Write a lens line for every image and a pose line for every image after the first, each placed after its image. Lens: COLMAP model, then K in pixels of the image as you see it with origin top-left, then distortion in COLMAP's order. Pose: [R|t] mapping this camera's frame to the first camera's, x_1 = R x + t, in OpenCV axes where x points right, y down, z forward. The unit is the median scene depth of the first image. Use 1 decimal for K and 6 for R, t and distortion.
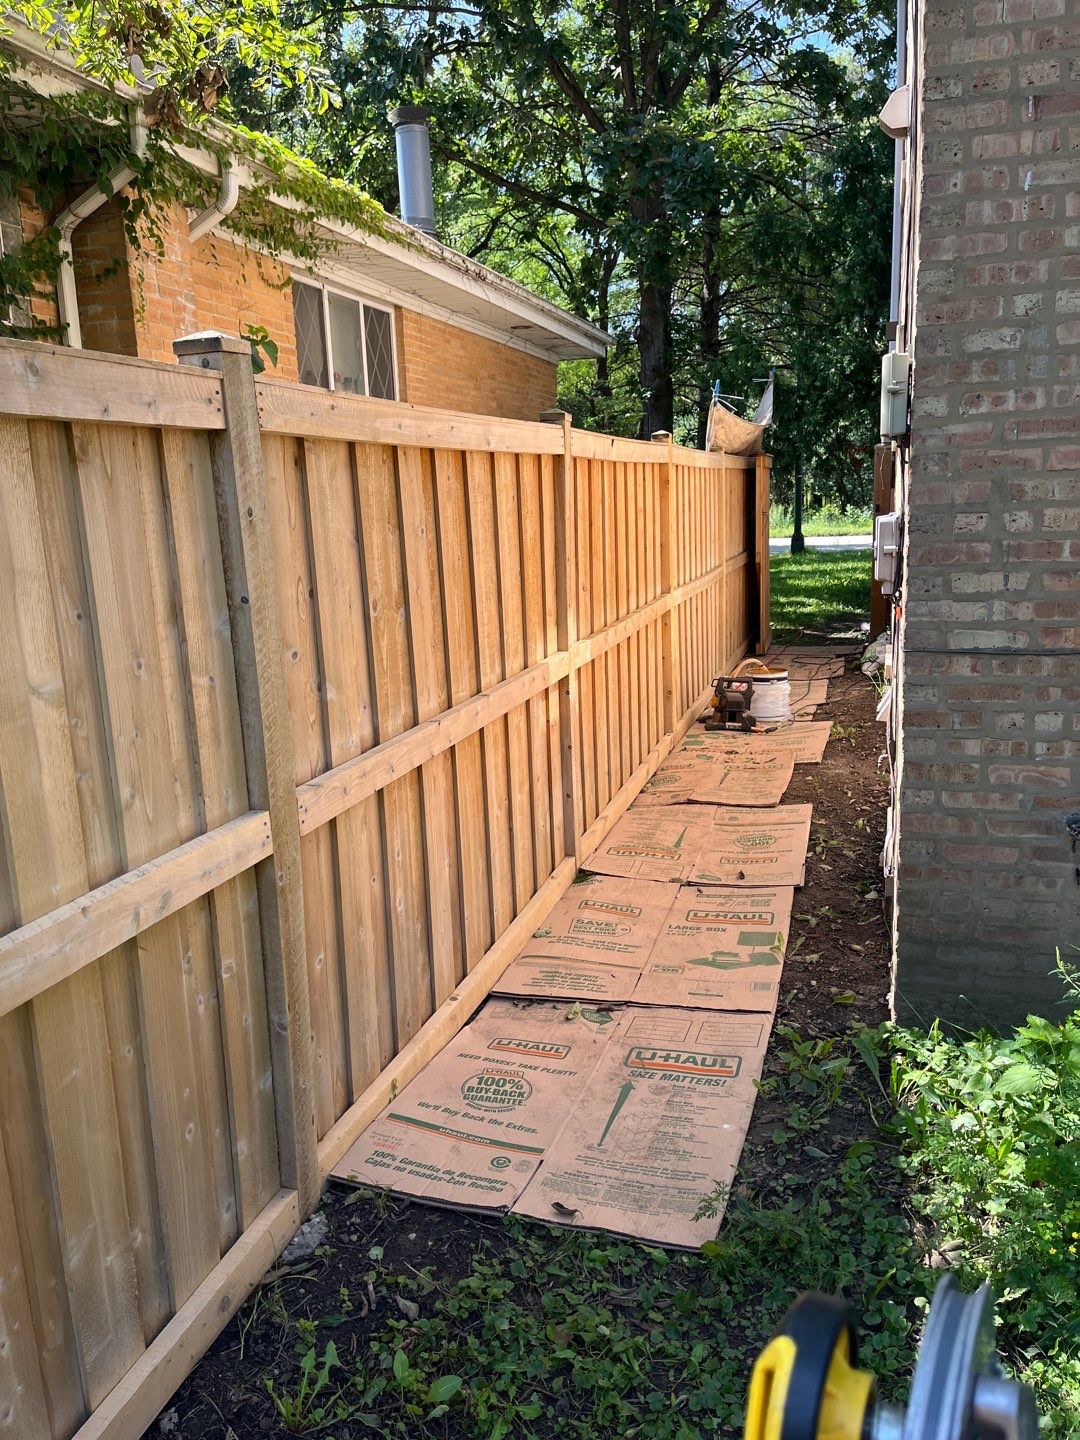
lens RADIAL K [[1040.4, 0, 545.4], [0, 1040.4, 718.4], [0, 0, 1]] dist [0.025224, -0.021817]
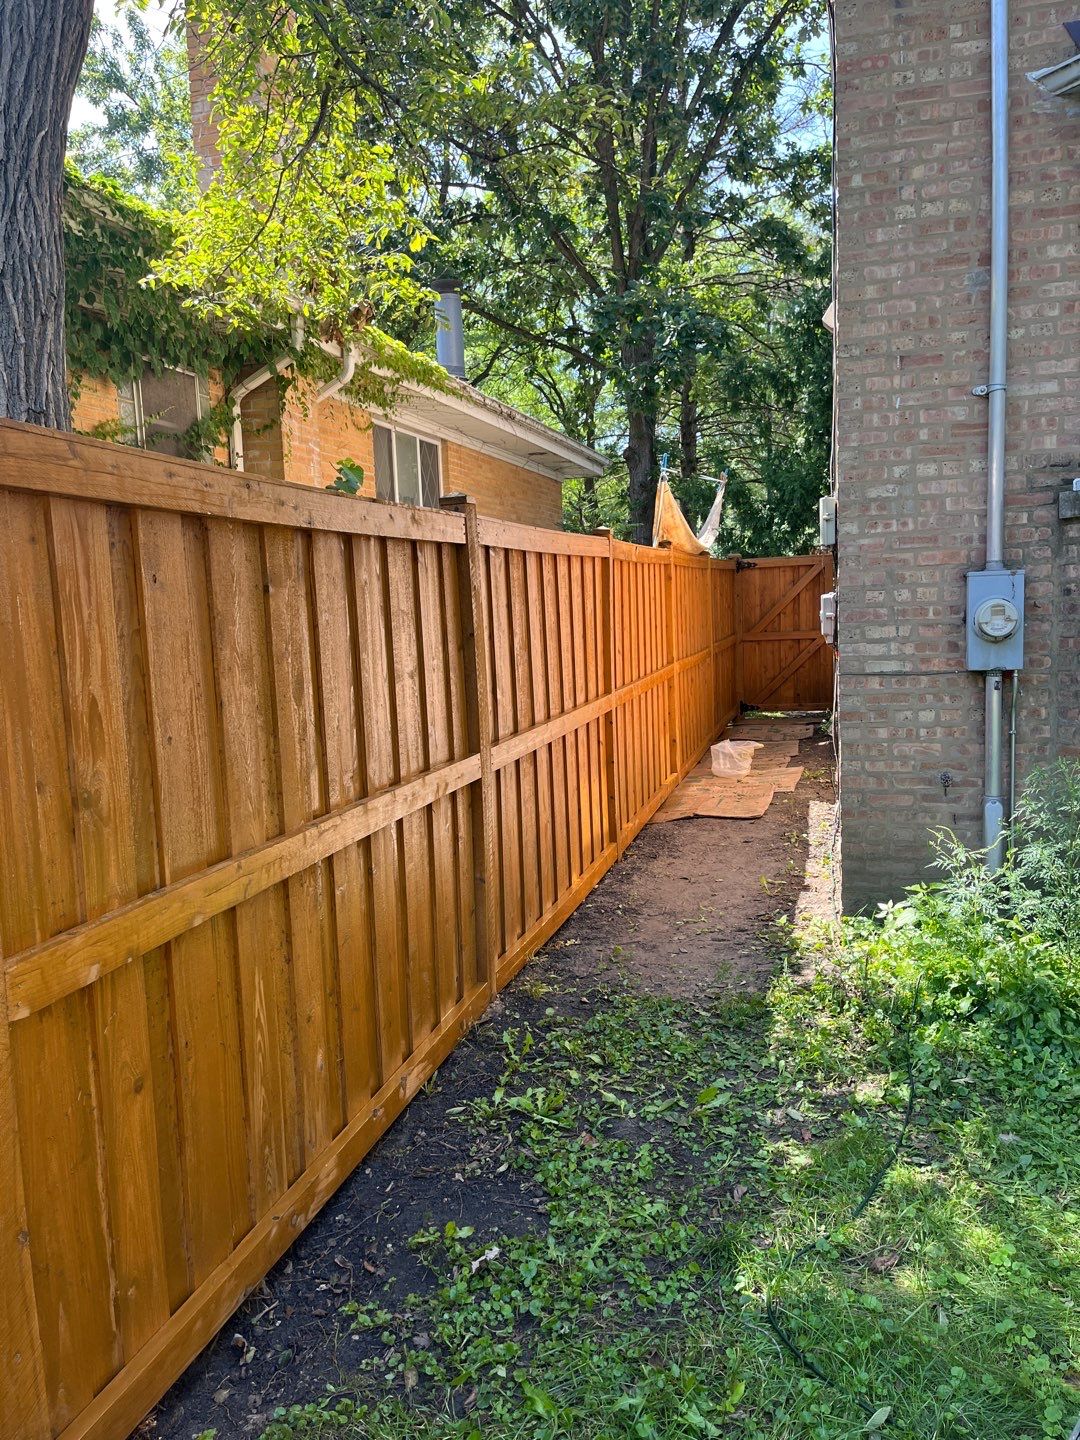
lens RADIAL K [[1040.4, 0, 535.9], [0, 1040.4, 719.4], [0, 0, 1]] dist [0.025224, -0.021817]
pose [[0.999922, -0.002312, 0.012279, -0.072025], [0.003458, 0.995554, -0.094132, 0.075515], [-0.012007, 0.094167, 0.995484, -0.293316]]
